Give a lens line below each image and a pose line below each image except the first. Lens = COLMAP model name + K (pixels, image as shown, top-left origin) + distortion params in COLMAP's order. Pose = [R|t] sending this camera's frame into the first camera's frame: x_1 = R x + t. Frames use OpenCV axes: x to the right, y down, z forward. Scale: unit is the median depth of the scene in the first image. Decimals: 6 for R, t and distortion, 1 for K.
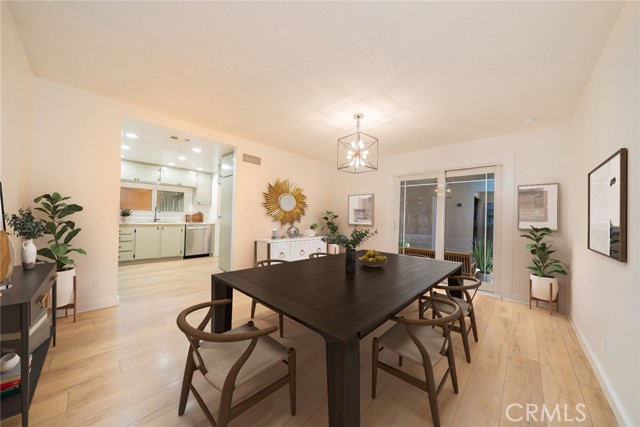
lens RADIAL K [[217.4, 0, 320.0], [0, 217.4, 215.3], [0, 0, 1]] dist [-0.001001, -0.000313]
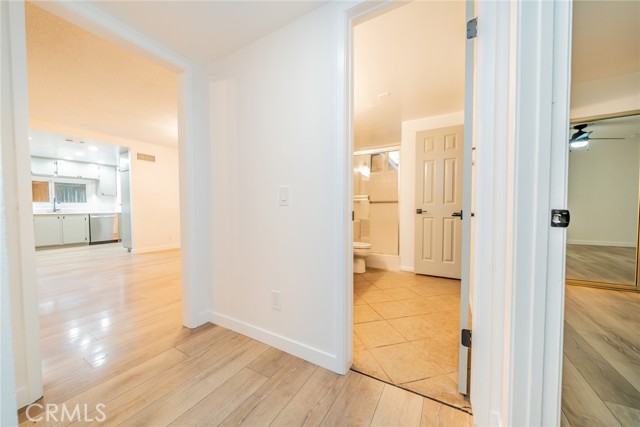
lens RADIAL K [[224.4, 0, 321.2], [0, 224.4, 218.3], [0, 0, 1]] dist [-0.001283, -0.000159]
pose [[0.975010, -0.038351, 0.218827, 0.274862], [0.026359, 0.998000, 0.057460, 0.030831], [-0.220593, -0.050256, 0.974070, -0.361223]]
